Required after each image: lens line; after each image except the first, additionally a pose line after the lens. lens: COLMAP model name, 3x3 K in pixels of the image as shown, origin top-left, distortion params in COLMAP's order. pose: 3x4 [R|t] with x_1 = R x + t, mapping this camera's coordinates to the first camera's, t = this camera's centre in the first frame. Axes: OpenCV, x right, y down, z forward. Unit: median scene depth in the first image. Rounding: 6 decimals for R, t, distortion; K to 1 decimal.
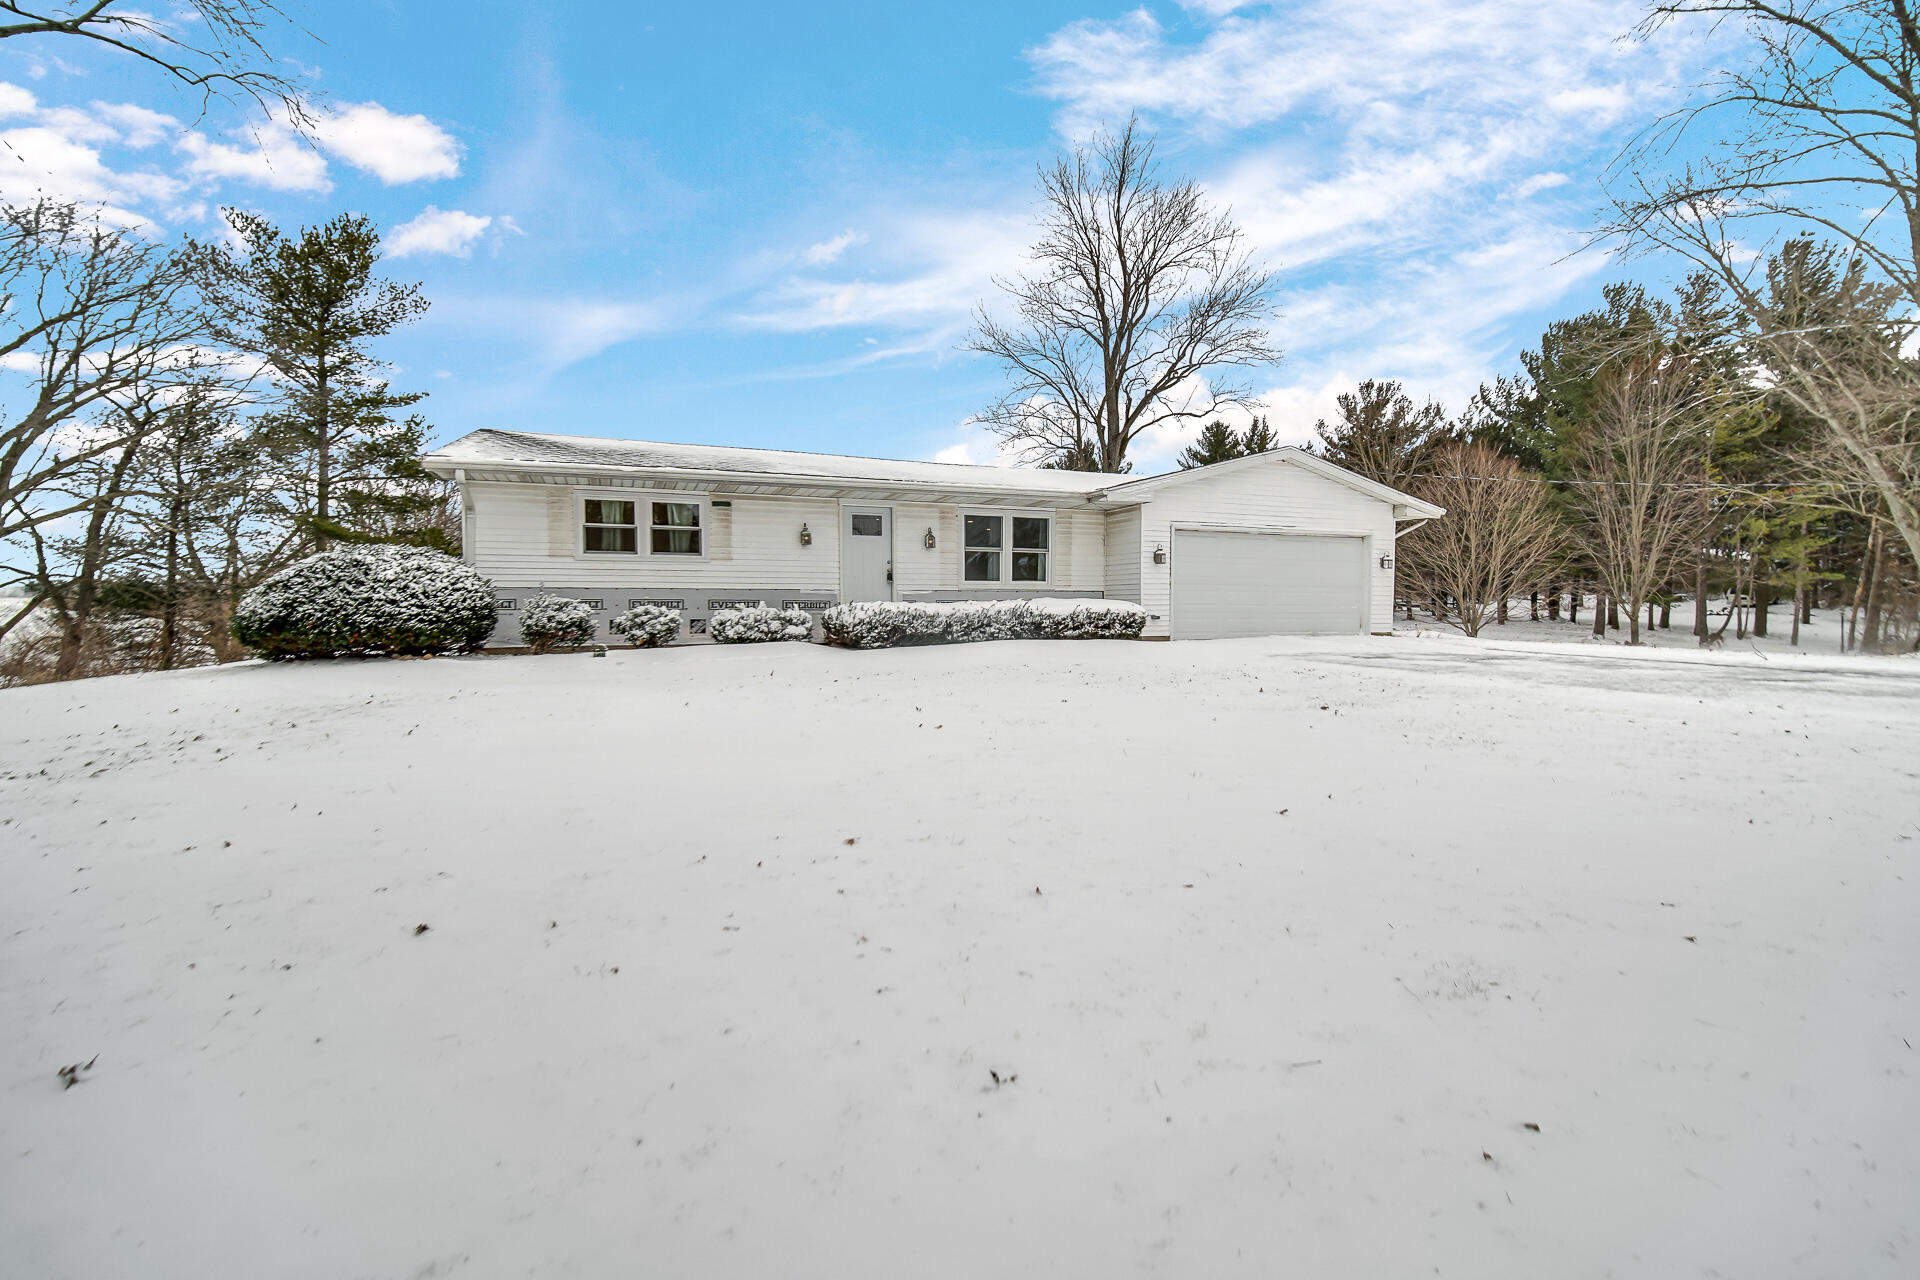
lens RADIAL K [[1545.8, 0, 959.5], [0, 1545.8, 640.4], [0, 0, 1]] dist [-0.011443, -0.009281]
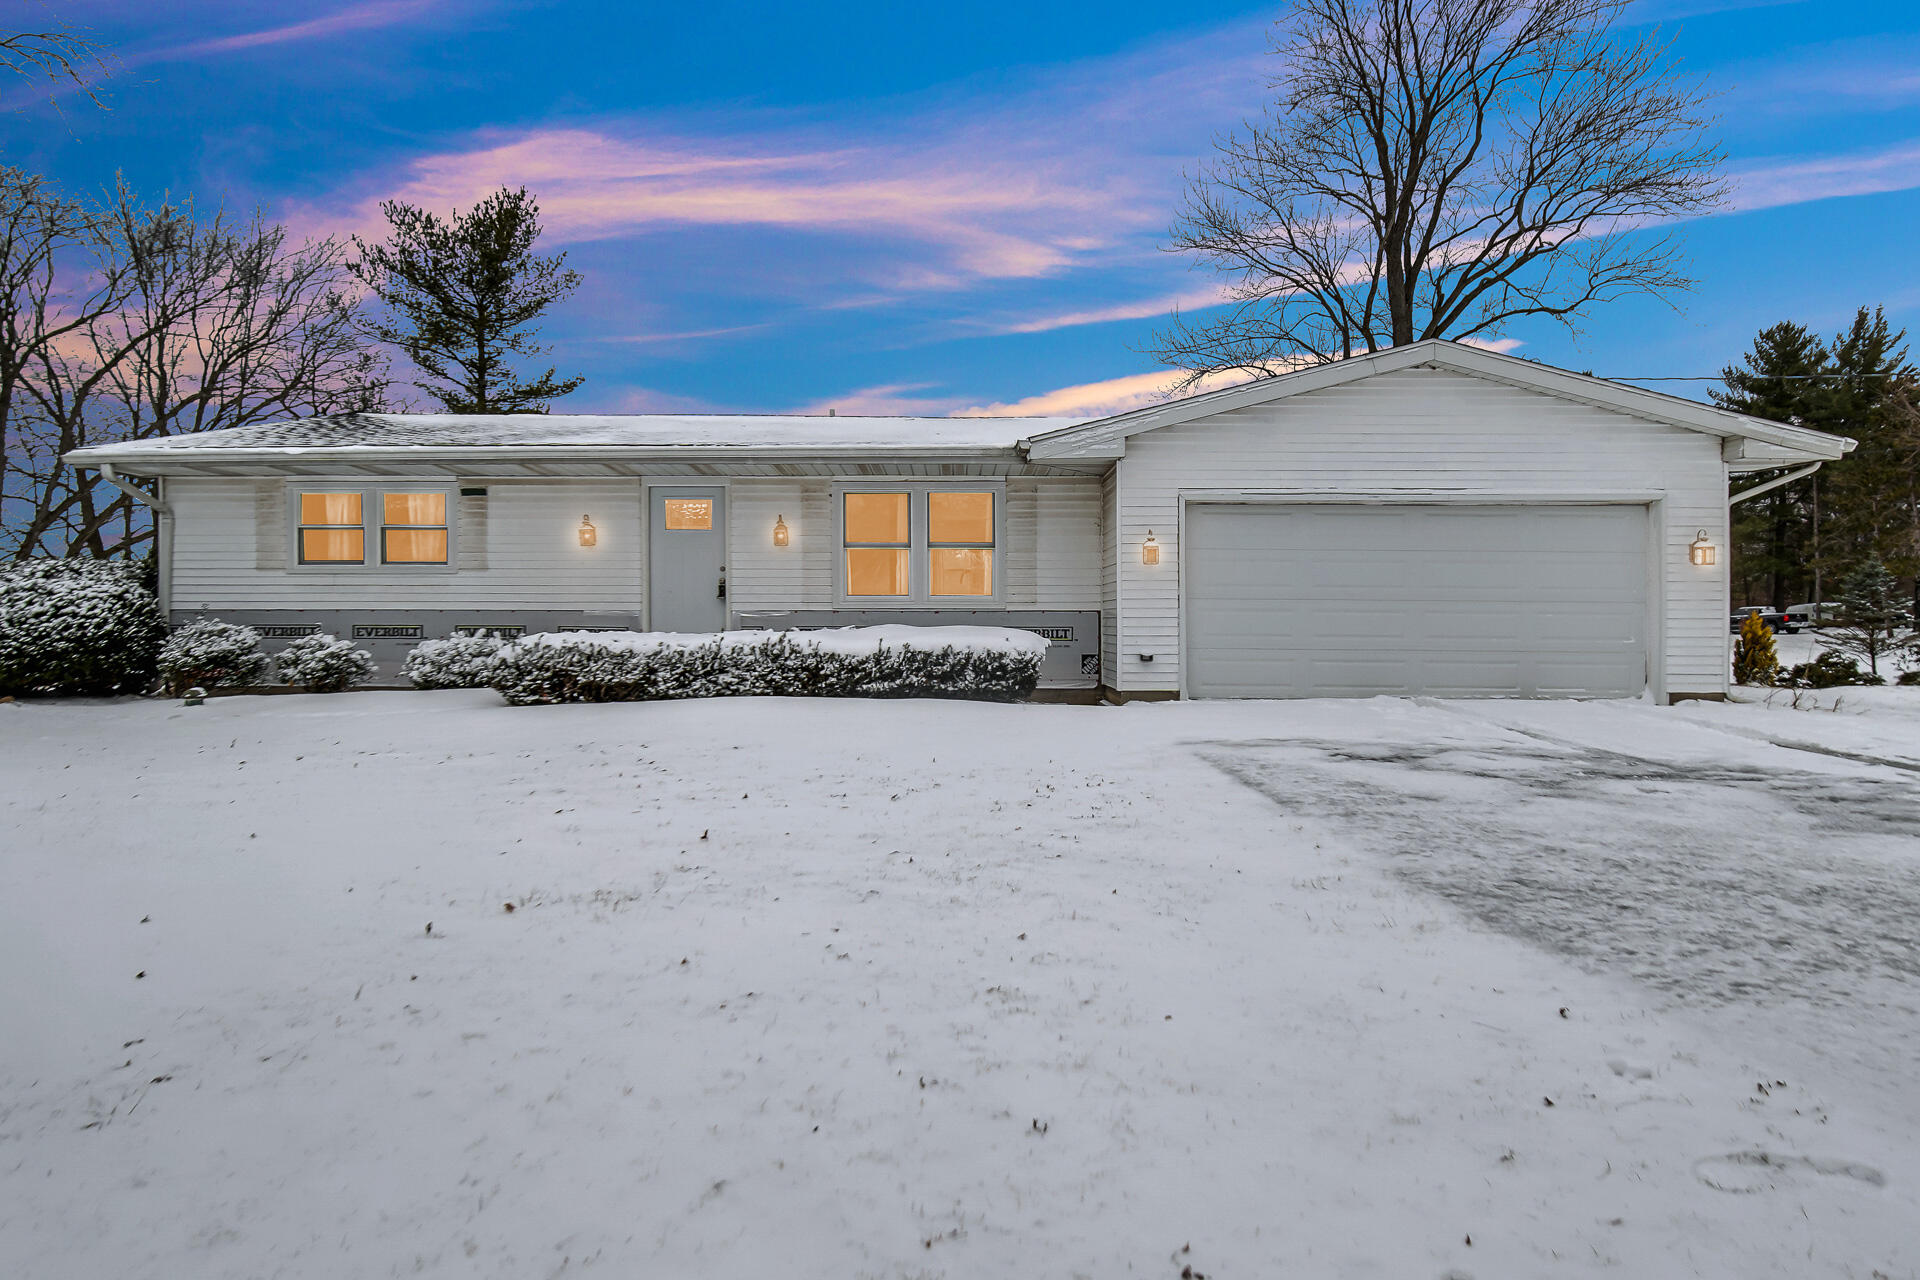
lens RADIAL K [[1545.8, 0, 960.0], [0, 1545.8, 632.7], [0, 0, 1]] dist [-0.011443, -0.009281]
pose [[0.813149, 0.010682, -0.581957, 0.441925], [-0.012902, 0.999917, 0.000325, -0.025840], [0.581912, 0.007244, 0.813220, 0.541855]]
